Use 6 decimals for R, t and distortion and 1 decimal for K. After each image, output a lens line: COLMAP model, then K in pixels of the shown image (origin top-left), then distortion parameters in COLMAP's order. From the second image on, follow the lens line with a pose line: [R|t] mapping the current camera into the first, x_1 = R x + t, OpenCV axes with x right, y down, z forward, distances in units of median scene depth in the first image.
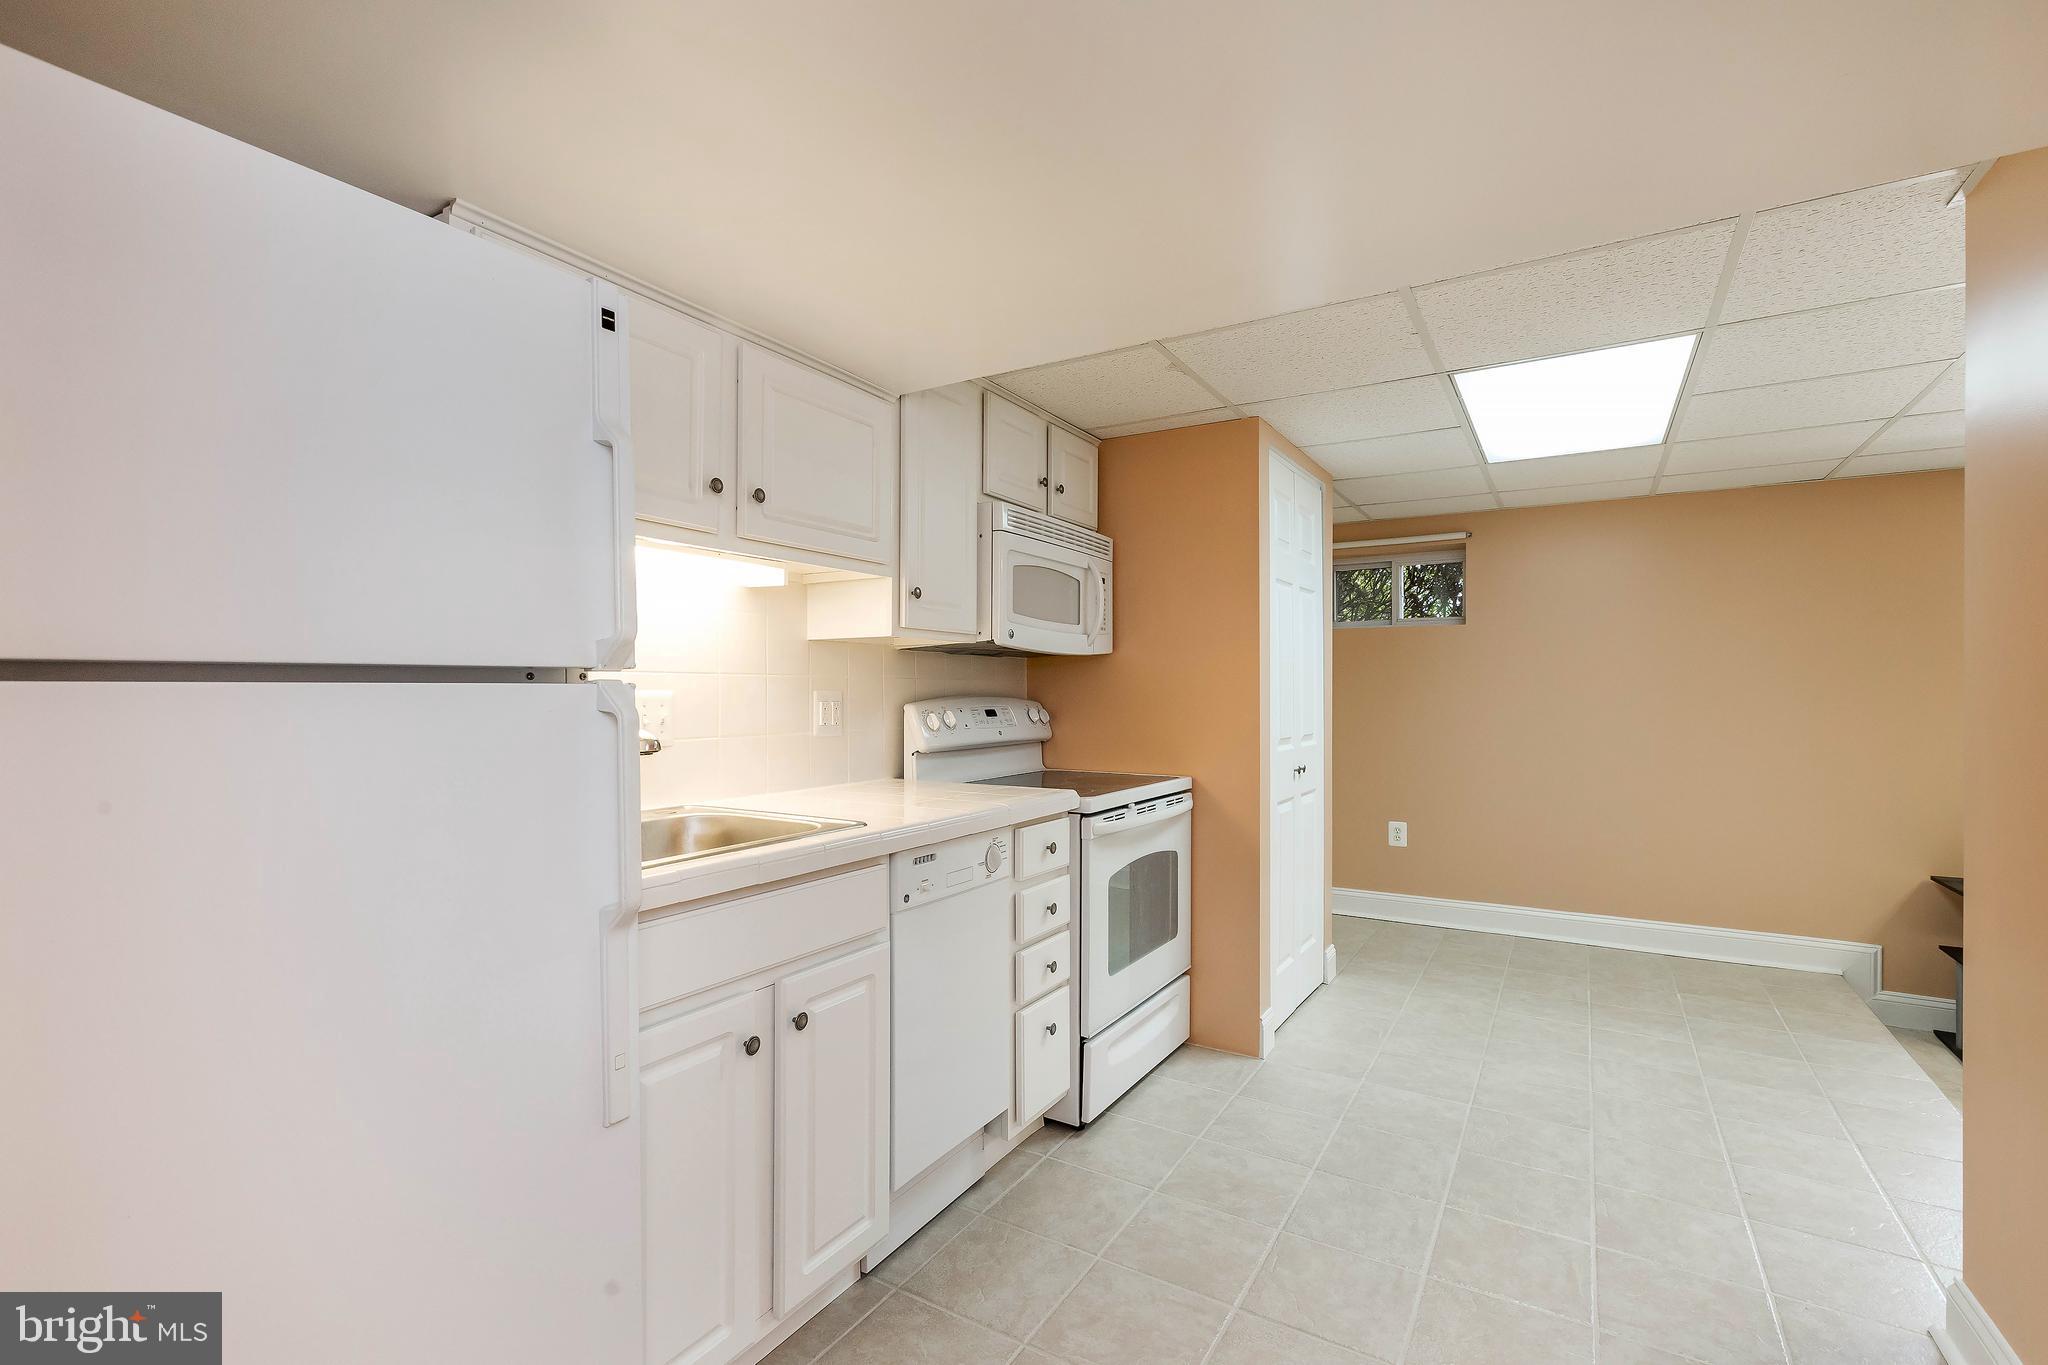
lens RADIAL K [[924.3, 0, 1027.9], [0, 924.3, 693.5], [0, 0, 1]] dist [-0.001396, -0.000091]
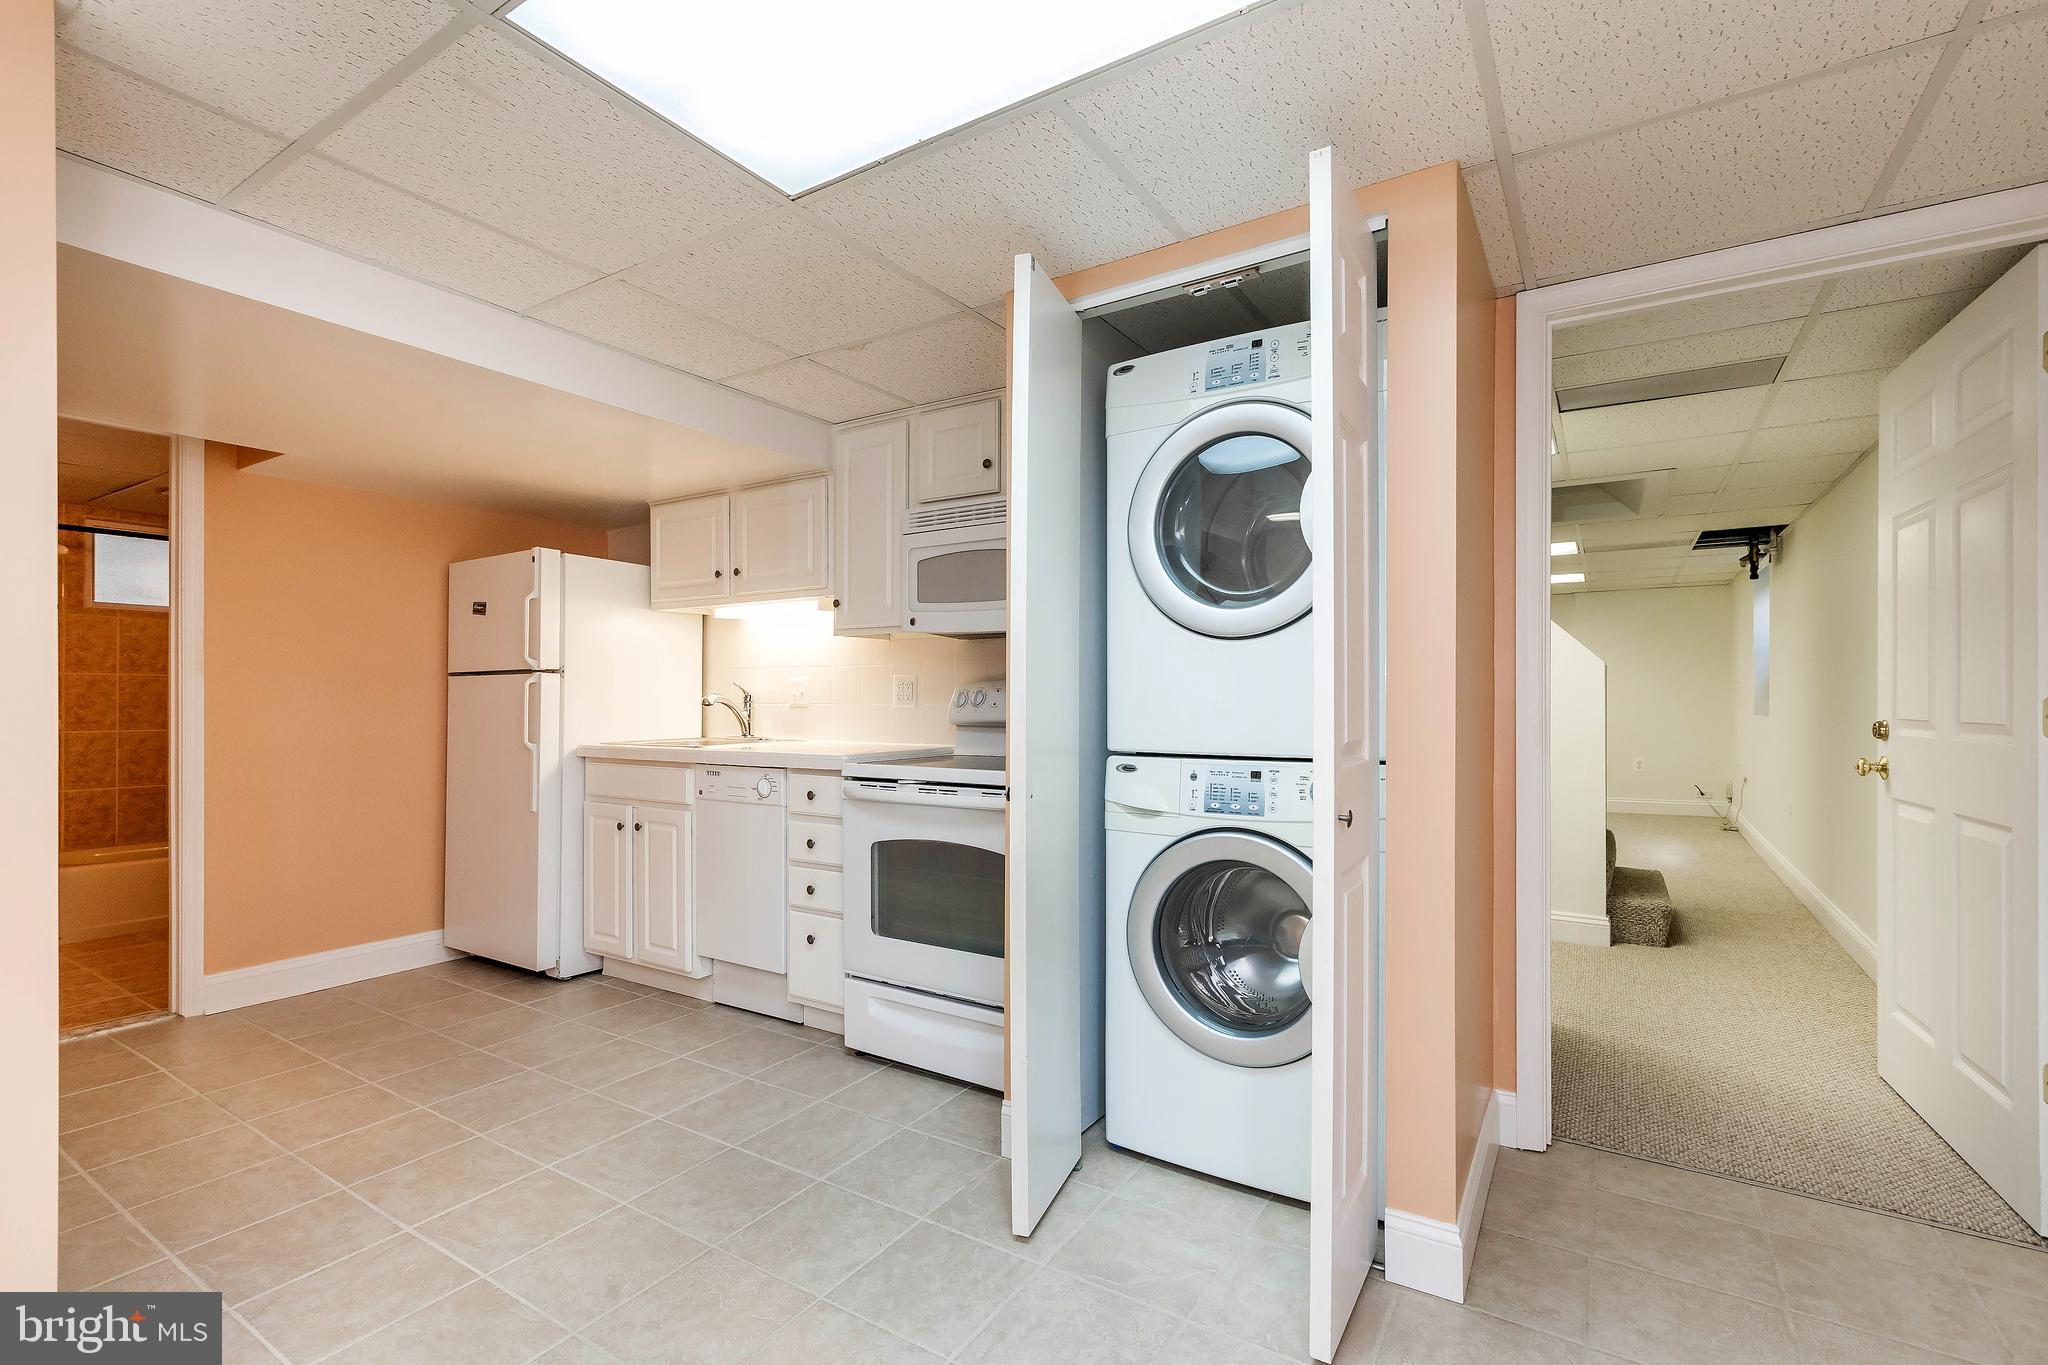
lens RADIAL K [[924.3, 0, 1027.9], [0, 924.3, 693.5], [0, 0, 1]] dist [-0.001396, -0.000091]
pose [[-0.024009, 0.000045, -0.999712, 1.478698], [-0.001566, 0.999999, 0.000083, 0.031004], [0.999711, 0.001568, -0.024009, 1.530217]]
